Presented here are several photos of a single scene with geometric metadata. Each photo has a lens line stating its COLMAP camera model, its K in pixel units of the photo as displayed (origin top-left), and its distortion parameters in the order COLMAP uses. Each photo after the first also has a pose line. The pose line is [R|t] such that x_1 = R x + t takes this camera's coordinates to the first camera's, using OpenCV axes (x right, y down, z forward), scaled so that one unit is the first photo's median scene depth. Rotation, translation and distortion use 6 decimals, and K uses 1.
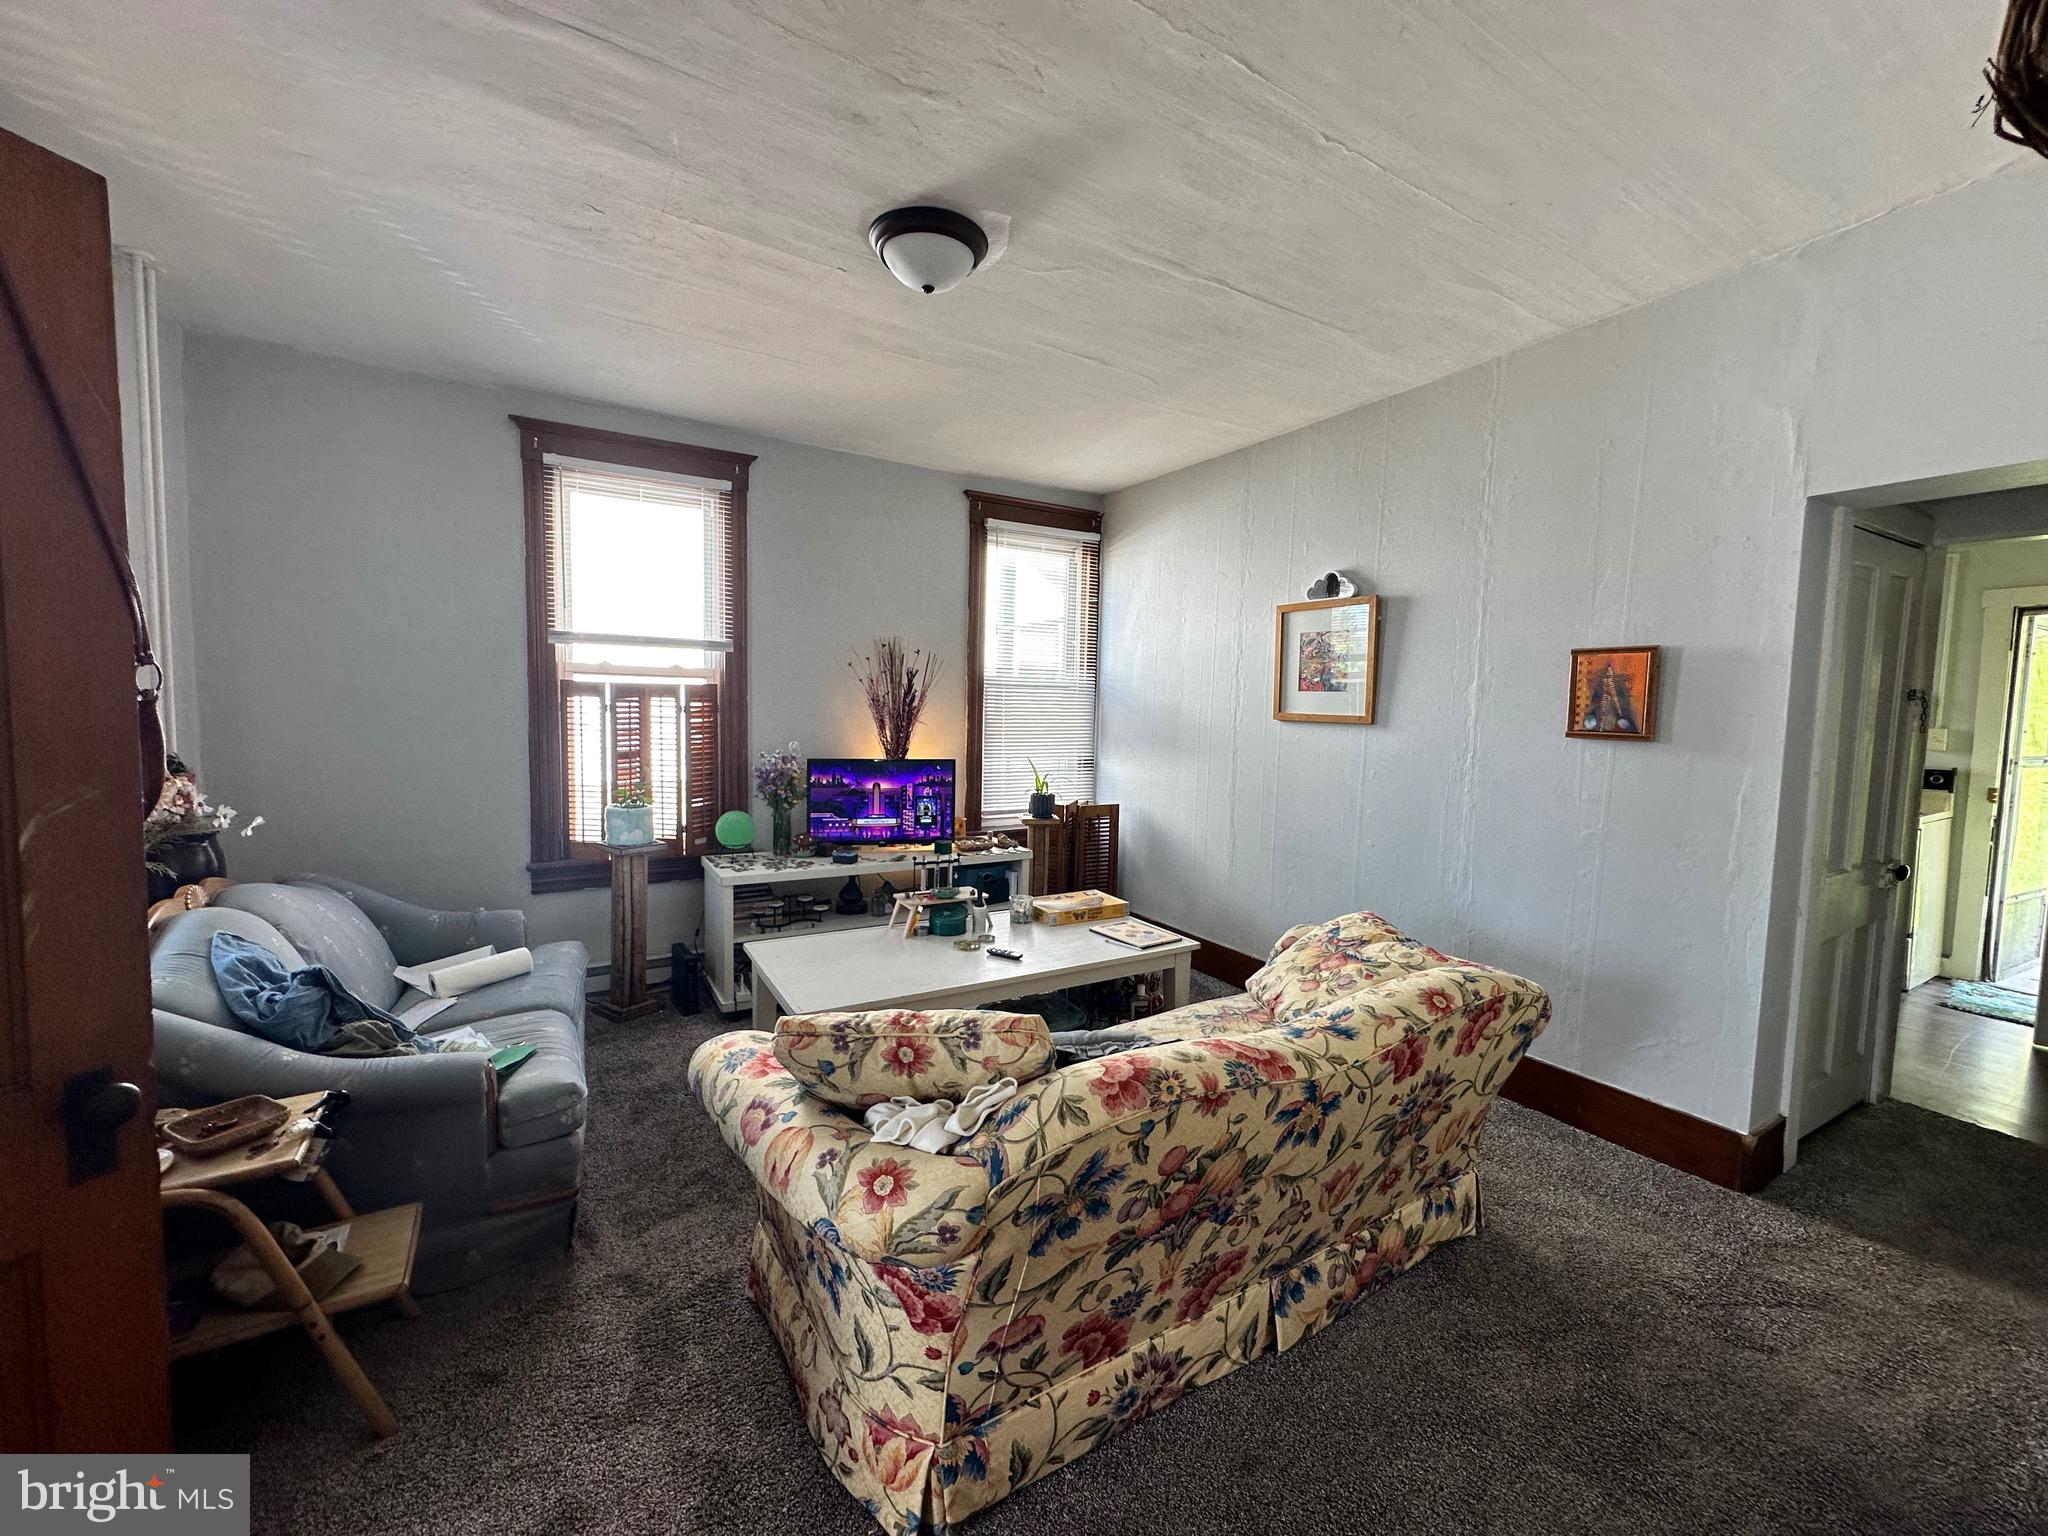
lens RADIAL K [[816.5, 0, 1030.1], [0, 816.5, 766.1], [0, 0, 1]] dist [-0.005867, 0.000306]
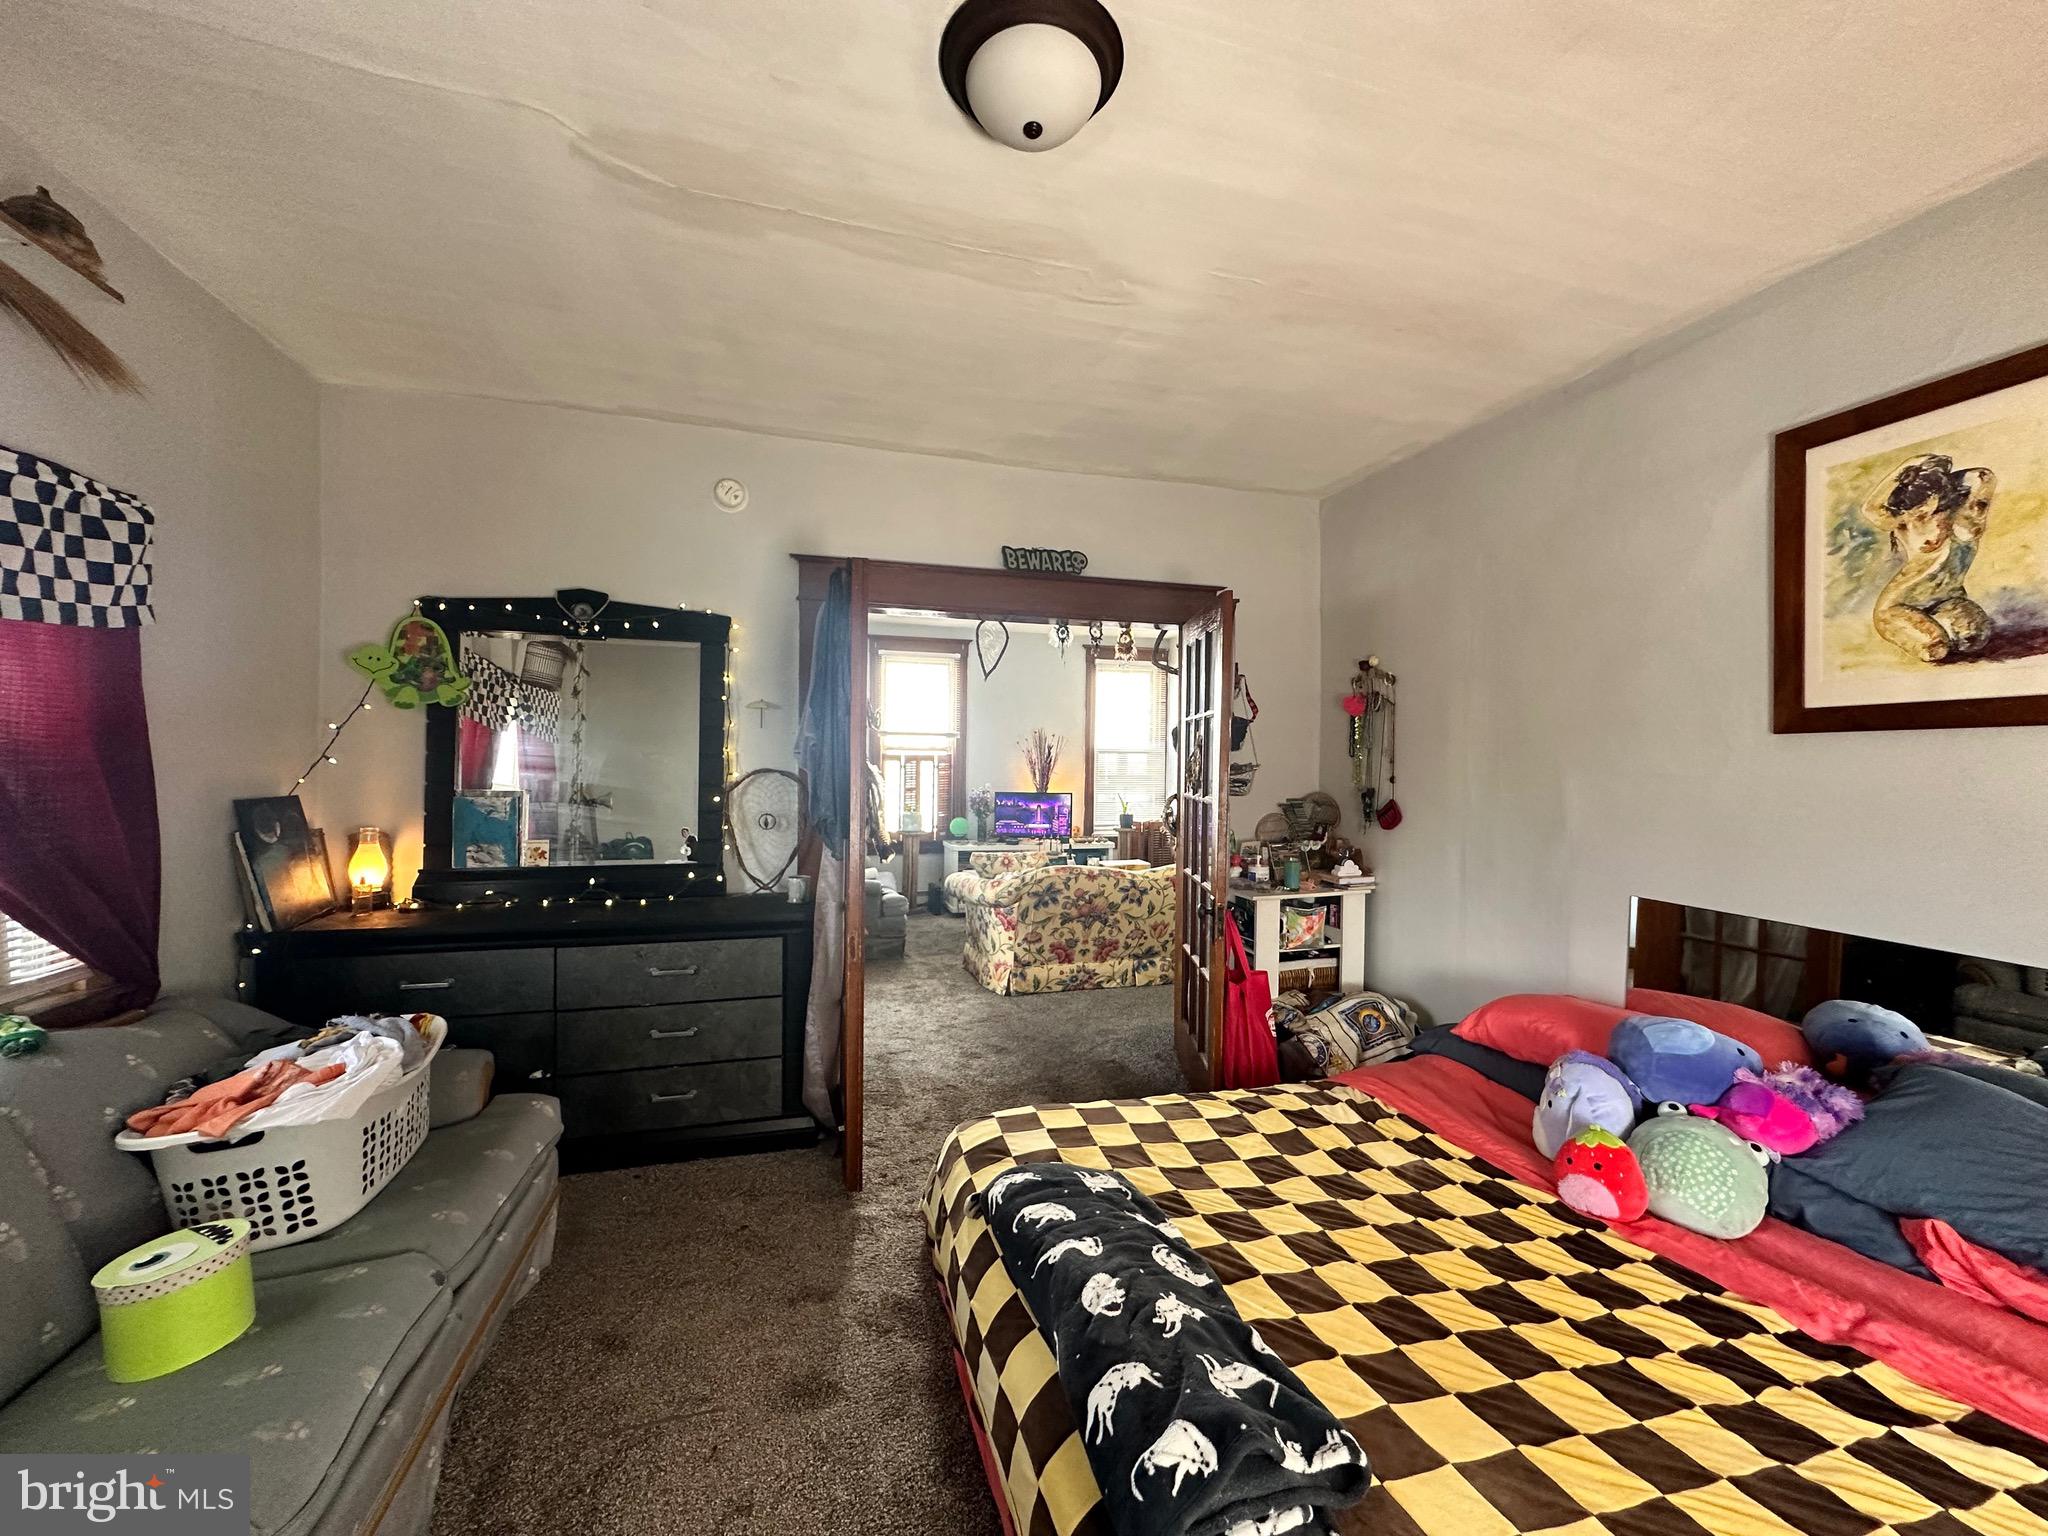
lens RADIAL K [[816.5, 0, 1023.3], [0, 816.5, 766.7], [0, 0, 1]] dist [-0.005867, 0.000306]
pose [[0.964948, -0.009655, -0.262262, 0.690566], [-0.009741, 0.997317, -0.072553, 0.162955], [0.262259, 0.072565, 0.962265, -1.957970]]
